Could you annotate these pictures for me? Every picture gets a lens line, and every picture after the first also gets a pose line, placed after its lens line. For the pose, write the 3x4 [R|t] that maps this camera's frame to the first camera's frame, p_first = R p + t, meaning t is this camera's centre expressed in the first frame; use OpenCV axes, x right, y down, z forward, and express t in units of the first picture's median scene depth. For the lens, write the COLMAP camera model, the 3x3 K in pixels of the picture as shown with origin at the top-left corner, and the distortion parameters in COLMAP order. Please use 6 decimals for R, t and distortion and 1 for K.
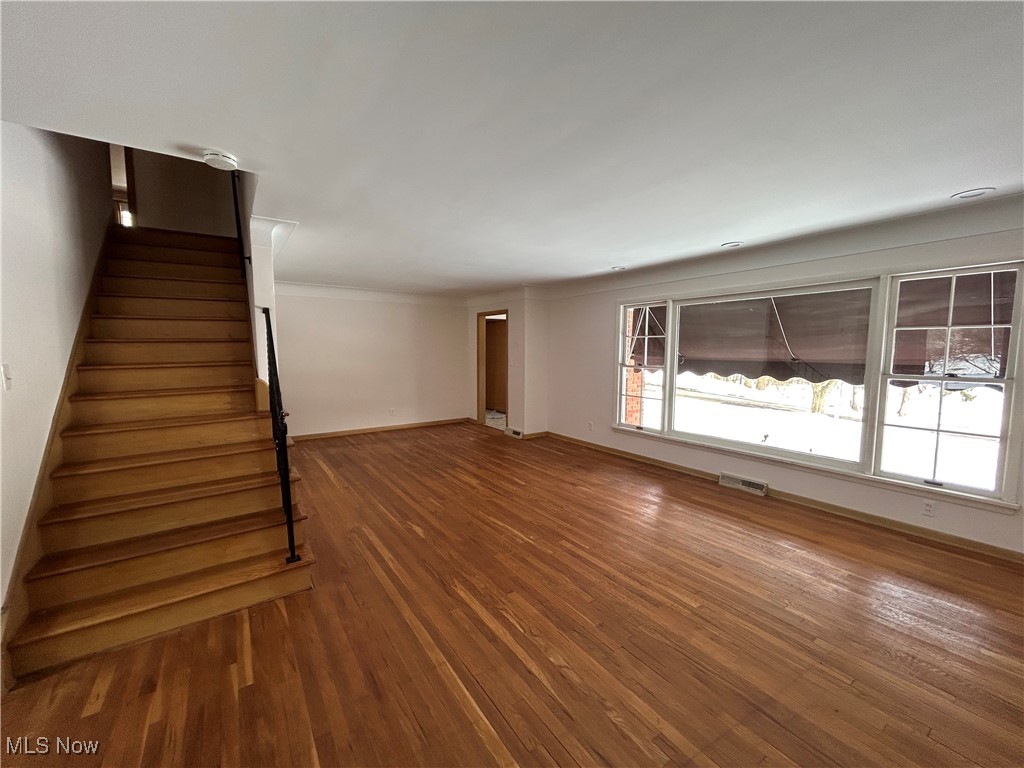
lens RADIAL K [[412.3, 0, 510.7], [0, 412.3, 382.5], [0, 0, 1]] dist [-0.002534, 0.000027]
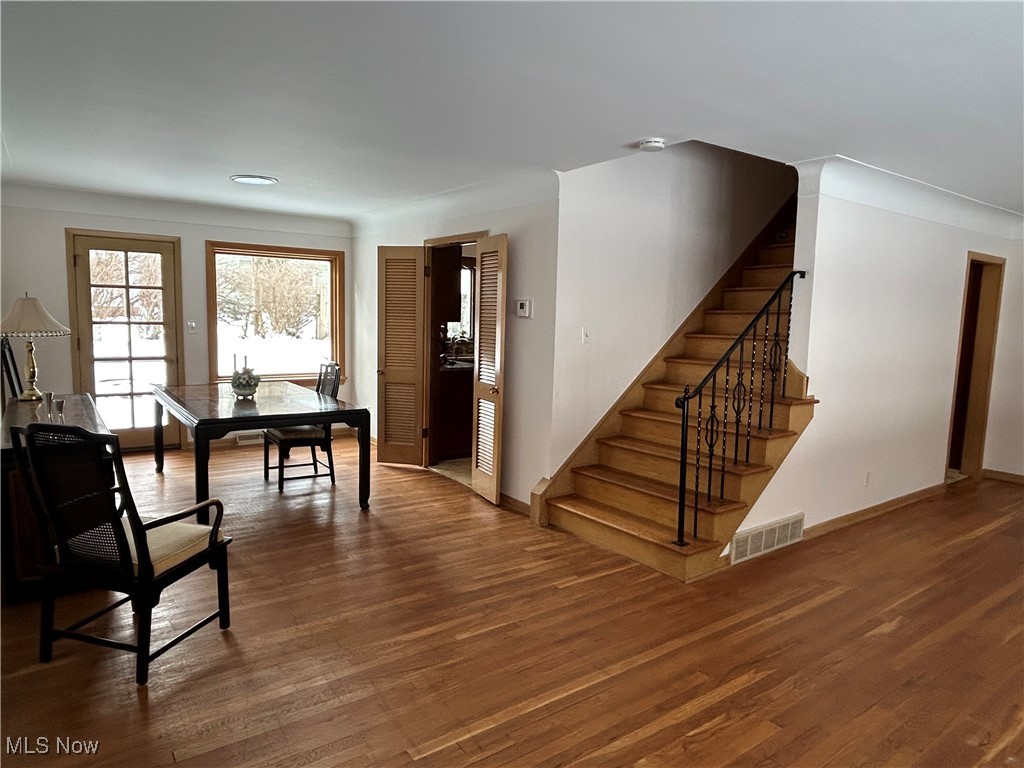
lens RADIAL K [[634.0, 0, 507.1], [0, 634.0, 384.5], [0, 0, 1]] dist [-0.006122, -0.000286]
pose [[0.019263, 0.112459, -0.993470, 0.597310], [-0.110852, 0.987768, 0.109664, -0.029802], [0.993650, 0.108016, 0.031494, 0.363889]]
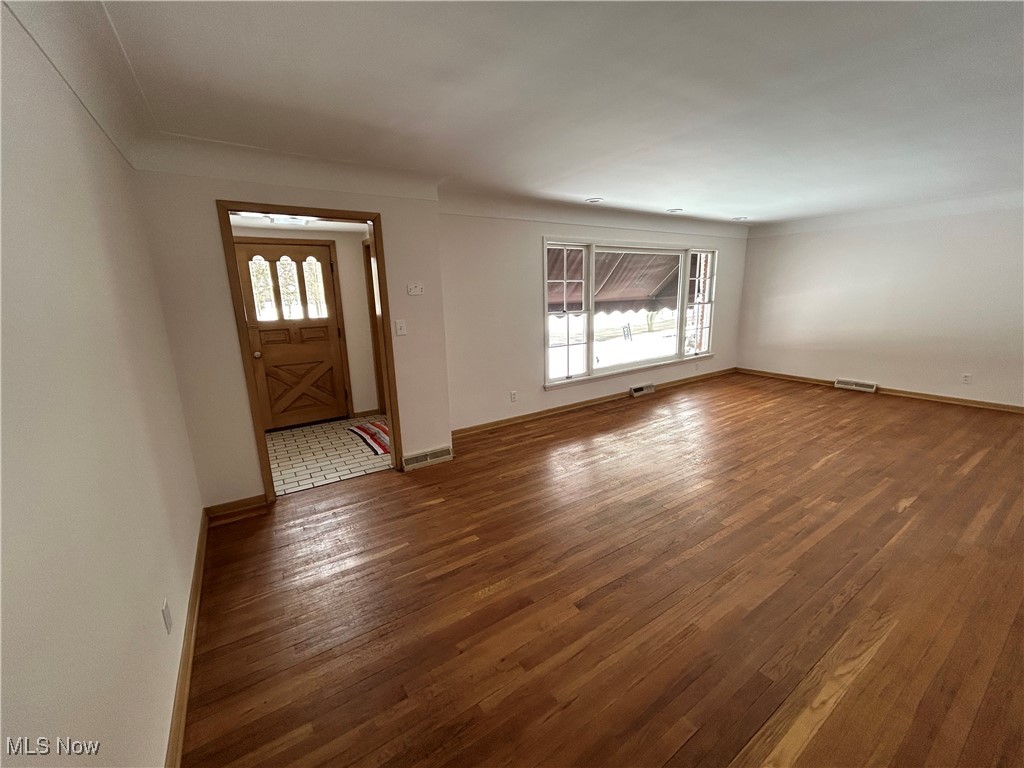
lens RADIAL K [[412.3, 0, 510.7], [0, 412.3, 382.5], [0, 0, 1]] dist [-0.002534, 0.000027]
pose [[0.020447, -0.214653, 0.976476, -0.955657], [0.111036, 0.971126, 0.211152, -0.144858], [-0.993606, 0.104107, 0.043691, 1.640753]]
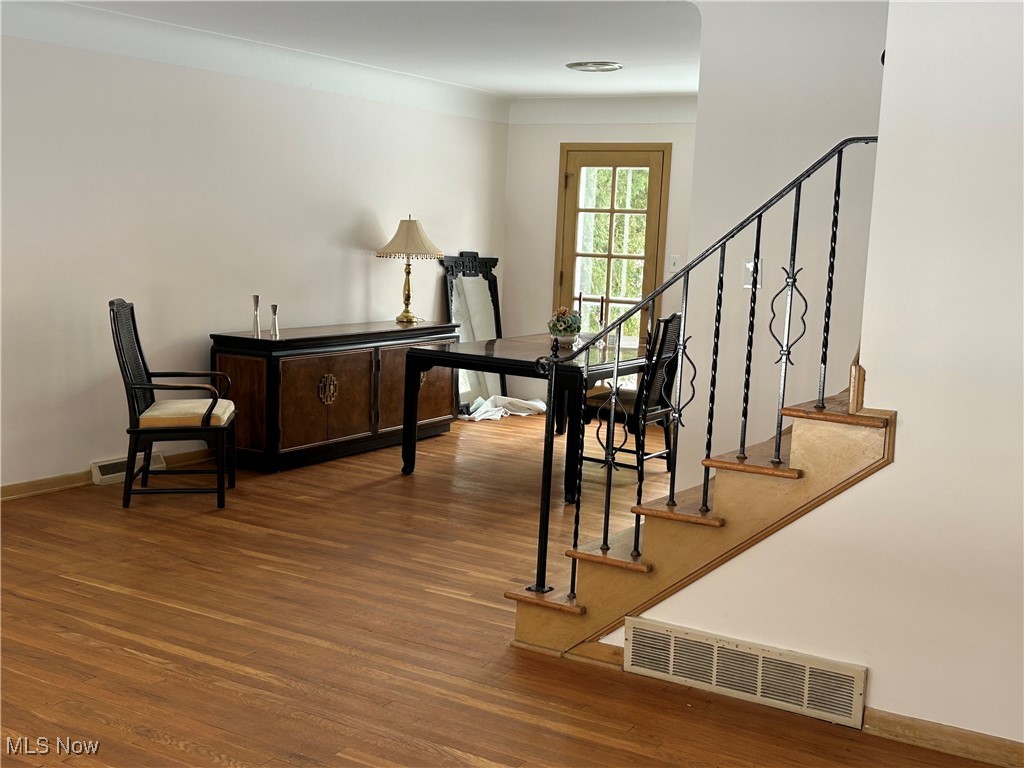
lens RADIAL K [[1217.3, 0, 507.5], [0, 1217.3, 421.9], [0, 0, 1]] dist [0.088160, -0.018105]
pose [[-0.912076, 0.023817, -0.409328, 0.158238], [-0.079458, 0.969119, 0.233440, -0.145270], [0.402248, 0.245439, -0.882018, 1.715841]]
